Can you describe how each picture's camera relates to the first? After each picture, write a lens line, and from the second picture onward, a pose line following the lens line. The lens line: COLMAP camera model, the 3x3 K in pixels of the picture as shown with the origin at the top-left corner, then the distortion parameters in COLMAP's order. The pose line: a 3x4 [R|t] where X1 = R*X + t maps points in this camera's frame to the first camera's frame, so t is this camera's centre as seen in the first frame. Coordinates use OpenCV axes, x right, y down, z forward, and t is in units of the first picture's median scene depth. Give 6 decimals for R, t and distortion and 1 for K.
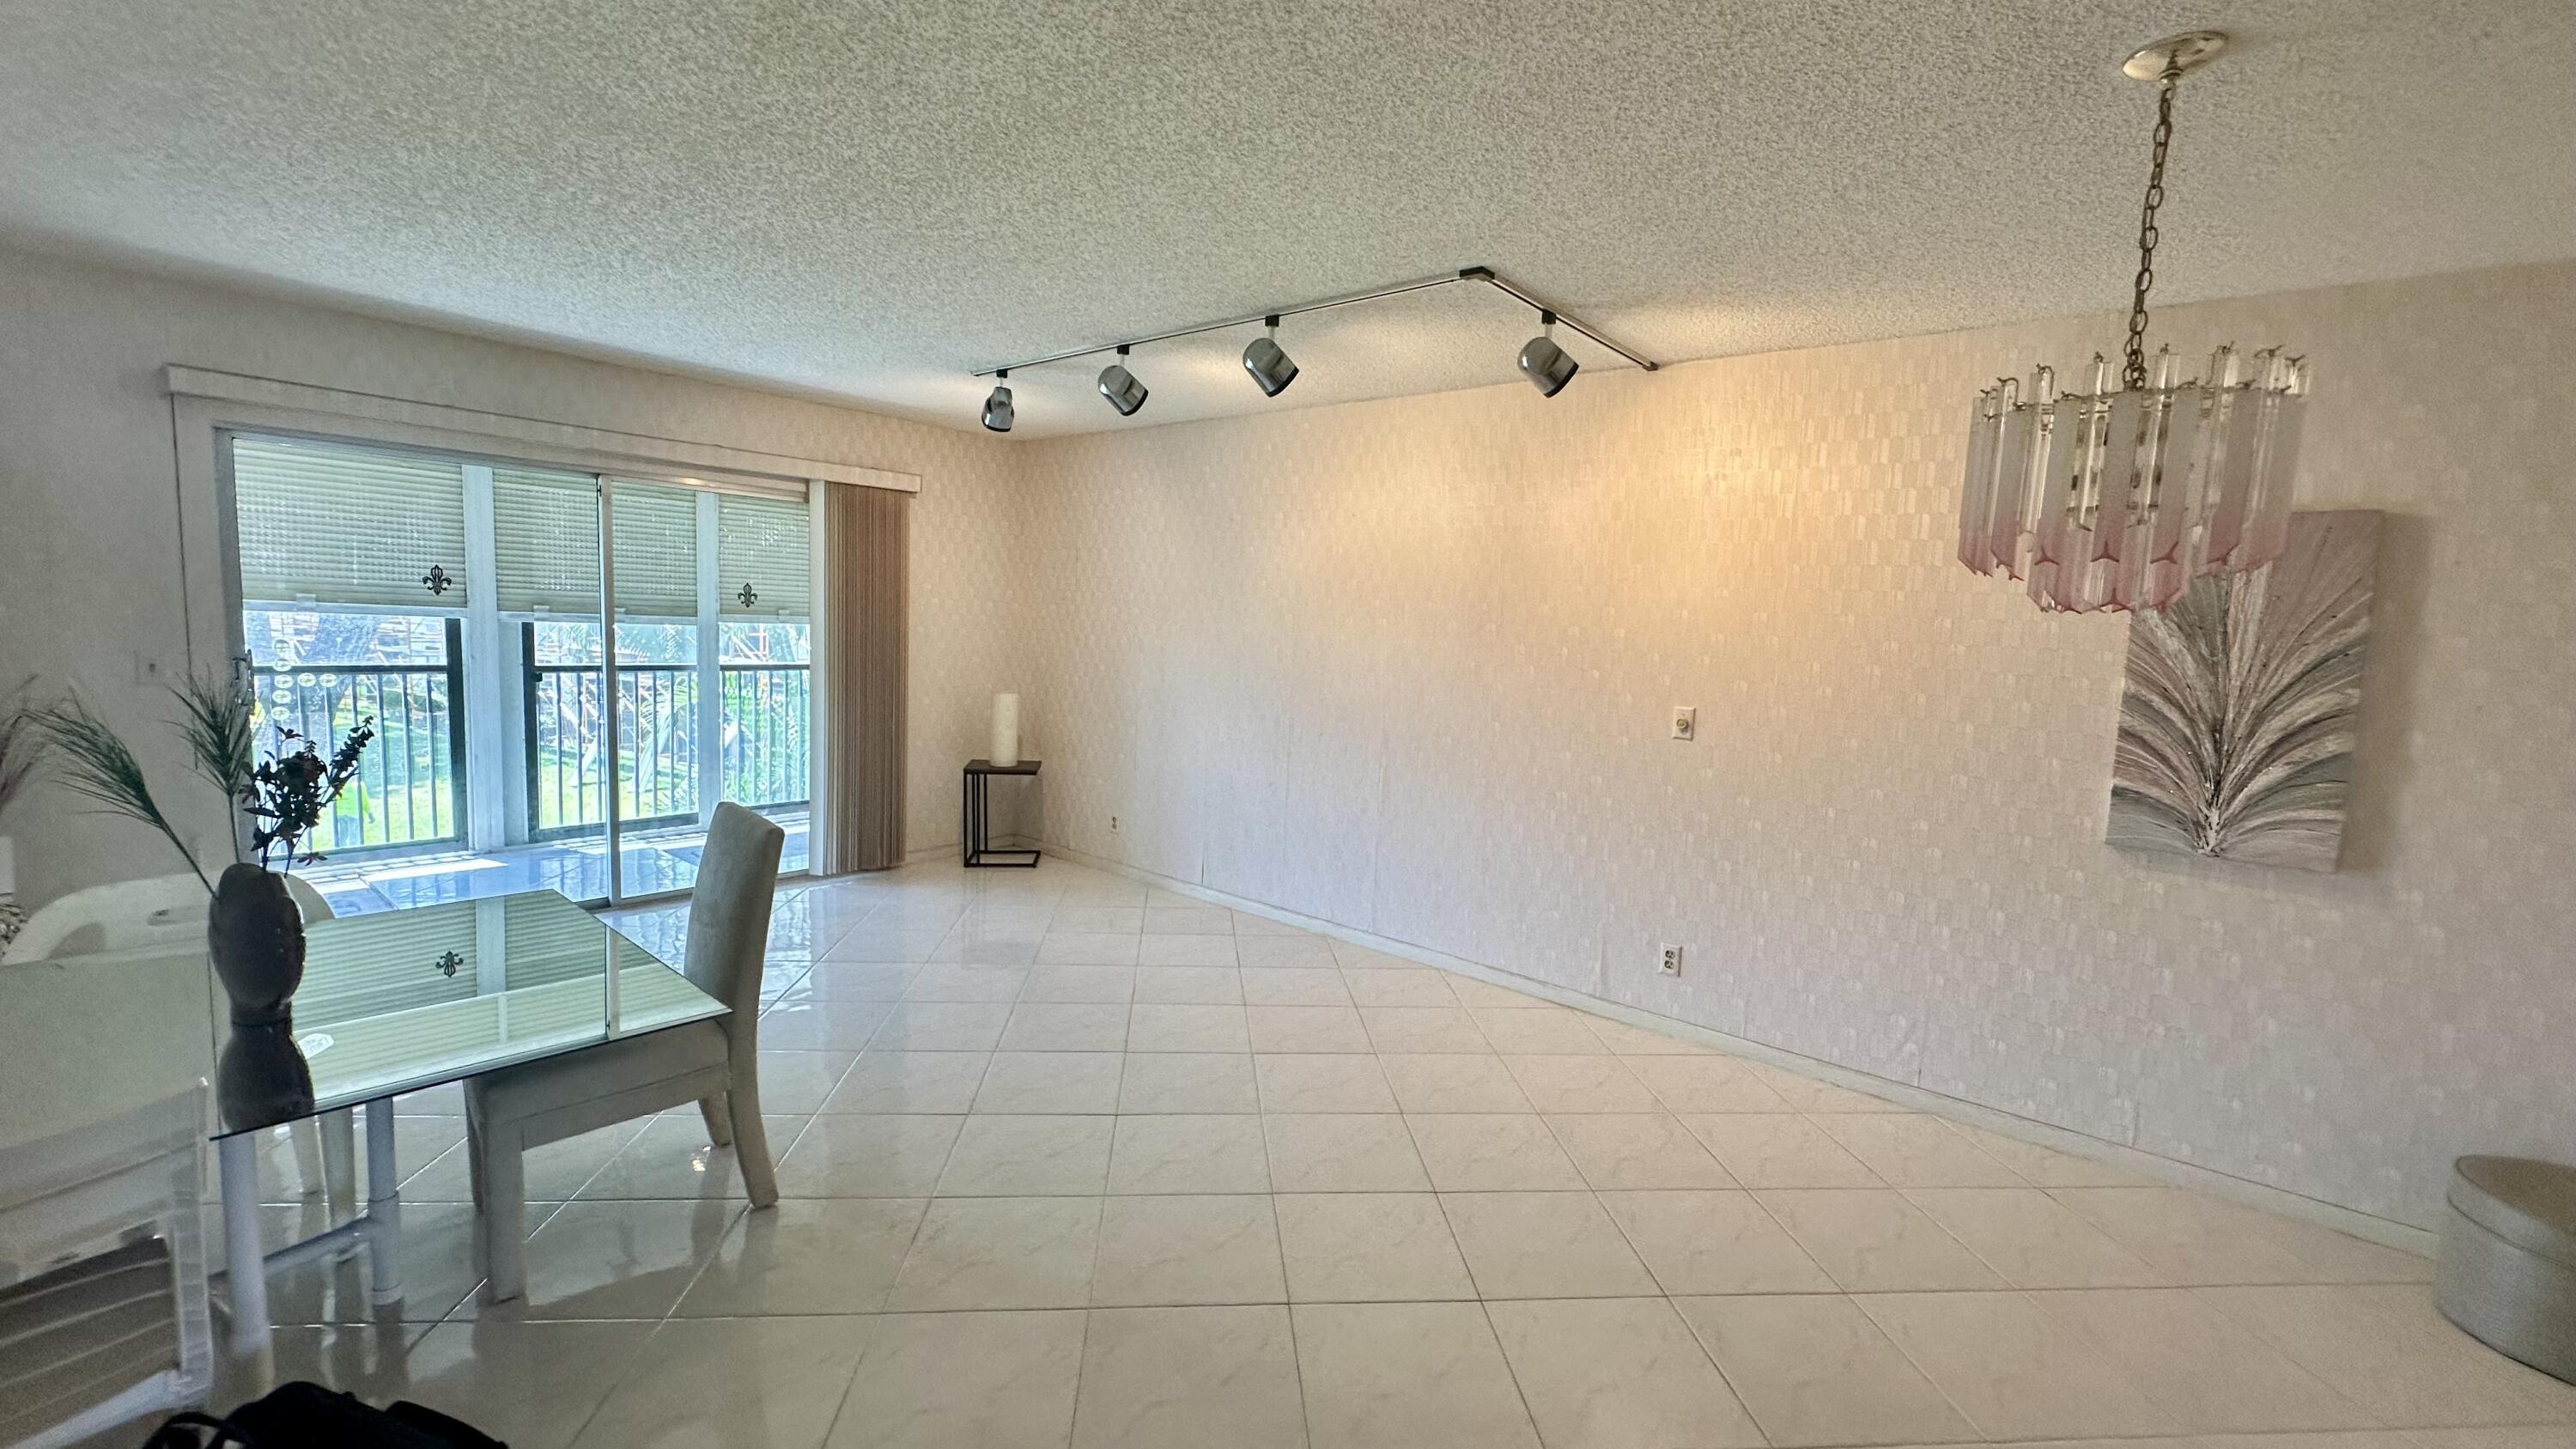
lens RADIAL K [[1027.2, 0, 1286.0], [0, 1027.2, 727.2], [0, 0, 1]] dist [-0.004167, 0.000814]
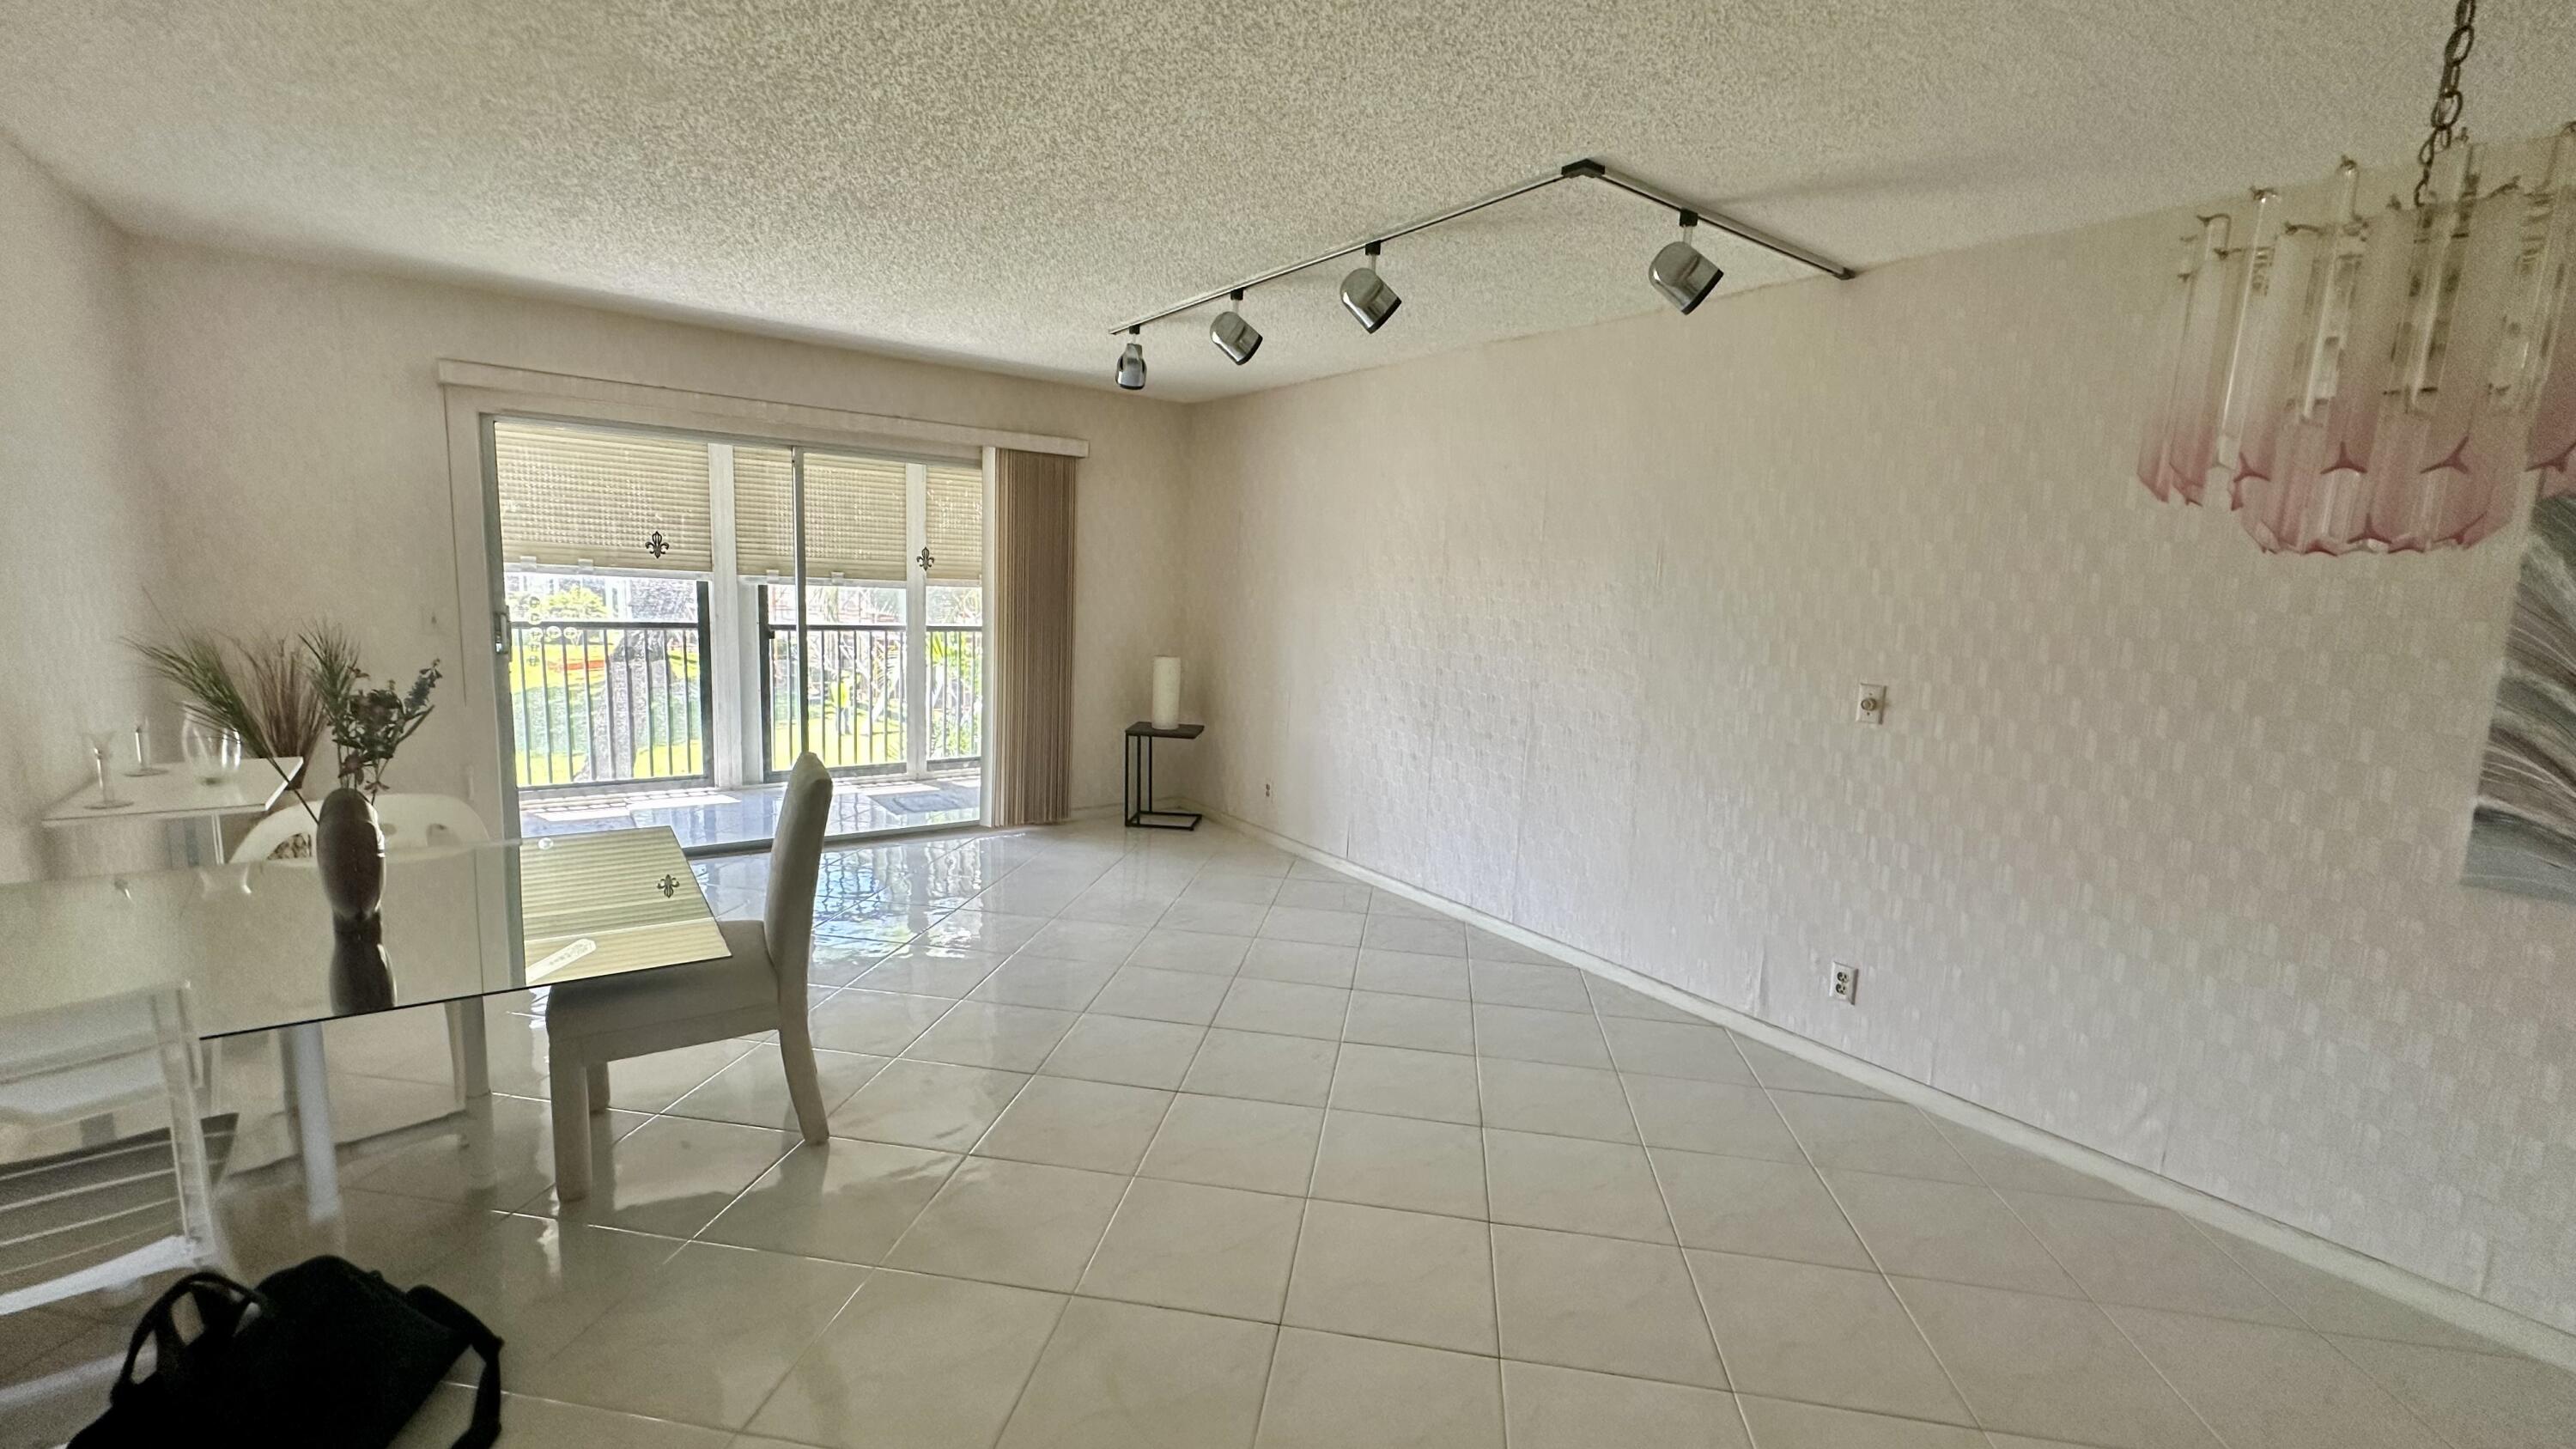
lens RADIAL K [[1027.2, 0, 1286.0], [0, 1027.2, 727.2], [0, 0, 1]] dist [-0.004167, 0.000814]
pose [[0.971395, 0.034256, -0.234985, 0.122467], [-0.027446, 0.999105, 0.032192, 0.000627], [0.235878, -0.024822, 0.971466, 0.077262]]
